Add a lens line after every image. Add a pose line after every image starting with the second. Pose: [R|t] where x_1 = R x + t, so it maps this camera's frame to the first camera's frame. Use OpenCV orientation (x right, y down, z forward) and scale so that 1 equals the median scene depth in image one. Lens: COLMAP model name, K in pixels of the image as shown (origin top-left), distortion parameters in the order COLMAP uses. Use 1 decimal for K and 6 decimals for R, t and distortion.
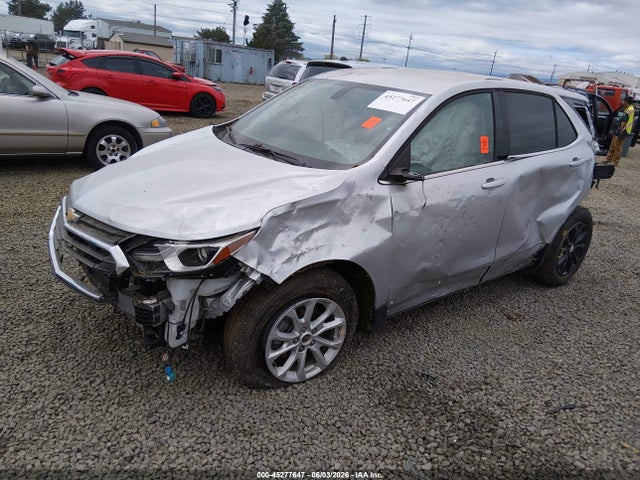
lens RADIAL K [[513.2, 0, 327.1], [0, 513.2, 229.1], [0, 0, 1]] dist [0.107247, -0.199486]
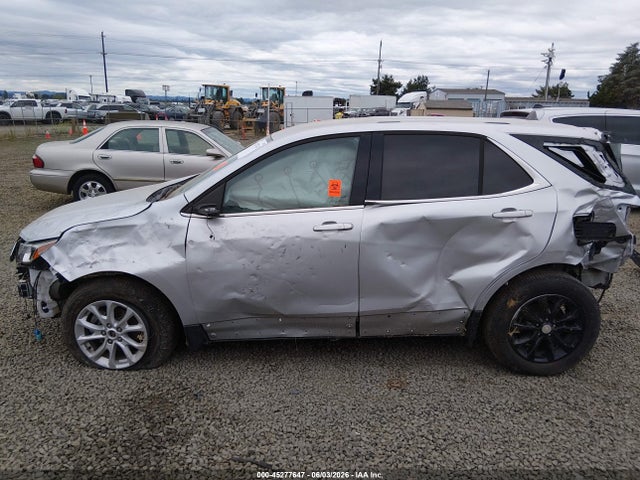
lens RADIAL K [[513.2, 0, 327.1], [0, 513.2, 229.1], [0, 0, 1]] dist [0.107247, -0.199486]
pose [[0.771759, 0.059008, -0.633171, 0.993234], [-0.129815, 0.989337, -0.066028, -0.020429], [0.622524, 0.133153, 0.771190, 0.273061]]
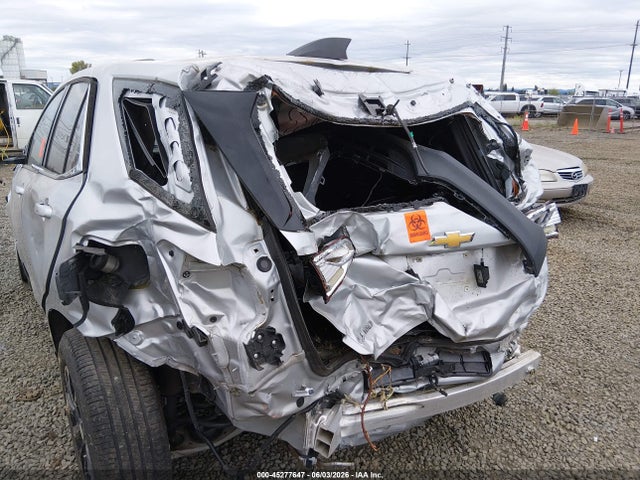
lens RADIAL K [[505.5, 0, 289.8], [0, 505.5, 233.5], [0, 0, 1]] dist [0.063180, -0.098858]
pose [[-0.126692, 0.156694, -0.979488, 1.181087], [-0.317606, 0.929052, 0.189707, -0.346171], [0.939721, 0.335126, -0.067937, 1.619133]]
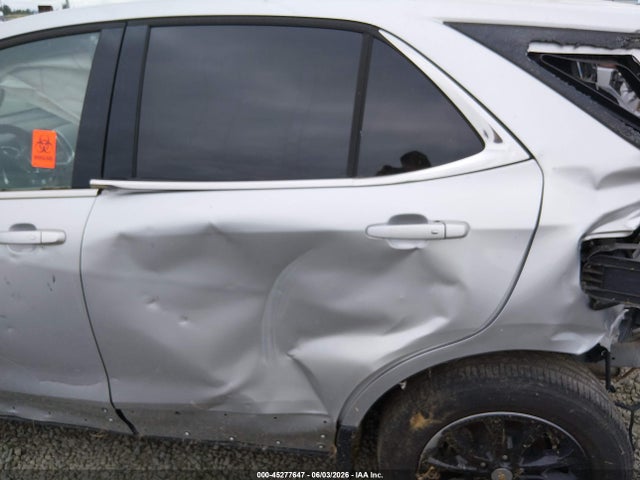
lens RADIAL K [[513.2, 0, 327.1], [0, 513.2, 229.1], [0, 0, 1]] dist [0.107247, -0.199486]
pose [[0.637250, 0.191304, -0.746536, 0.885356], [-0.162854, 0.980252, 0.112181, -0.201443], [0.753254, 0.050089, 0.655820, 0.970735]]
